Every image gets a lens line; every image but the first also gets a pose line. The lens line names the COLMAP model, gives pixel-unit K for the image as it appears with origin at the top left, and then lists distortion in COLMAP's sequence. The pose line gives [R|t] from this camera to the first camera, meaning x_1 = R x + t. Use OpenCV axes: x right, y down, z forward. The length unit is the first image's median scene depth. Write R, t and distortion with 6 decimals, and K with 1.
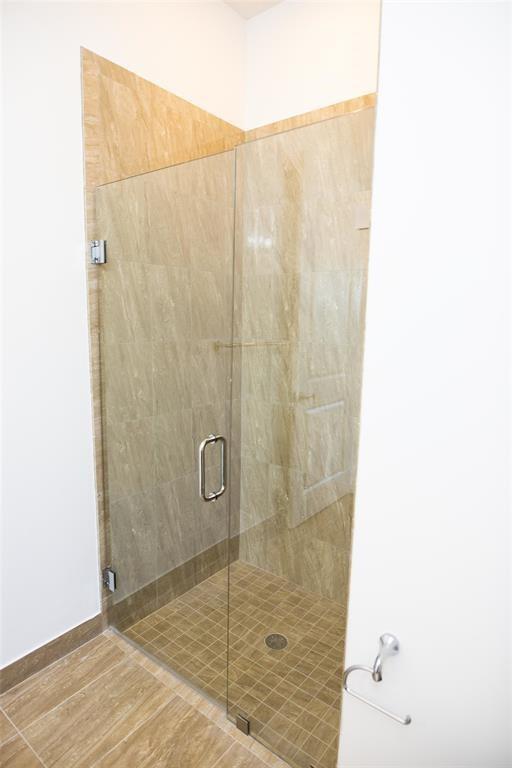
lens RADIAL K [[442.6, 0, 256.0], [0, 442.6, 384.0], [0, 0, 1]] dist [-0.022801, 0.001058]
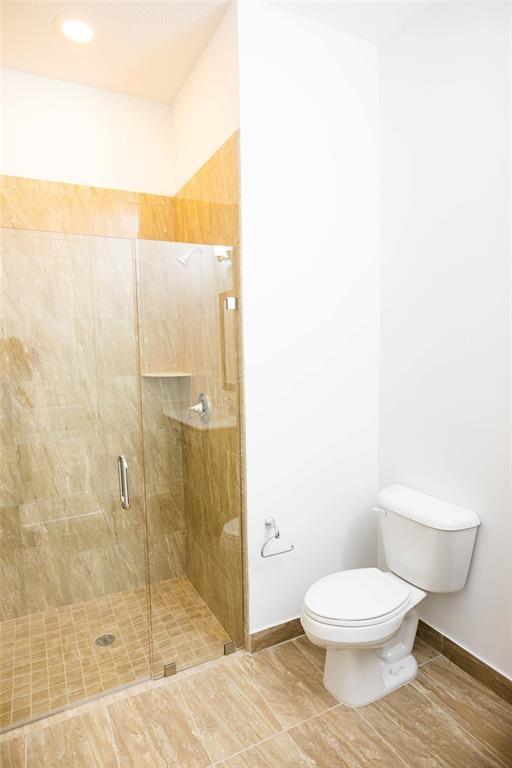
lens RADIAL K [[428.1, 0, 254.8], [0, 428.1, 391.1], [0, 0, 1]] dist [-0.022755, 0.000230]
pose [[0.419690, -0.113988, 0.900481, -0.681964], [0.168885, 0.984566, 0.045919, -0.032903], [-0.891817, 0.132806, 0.432463, 0.090416]]
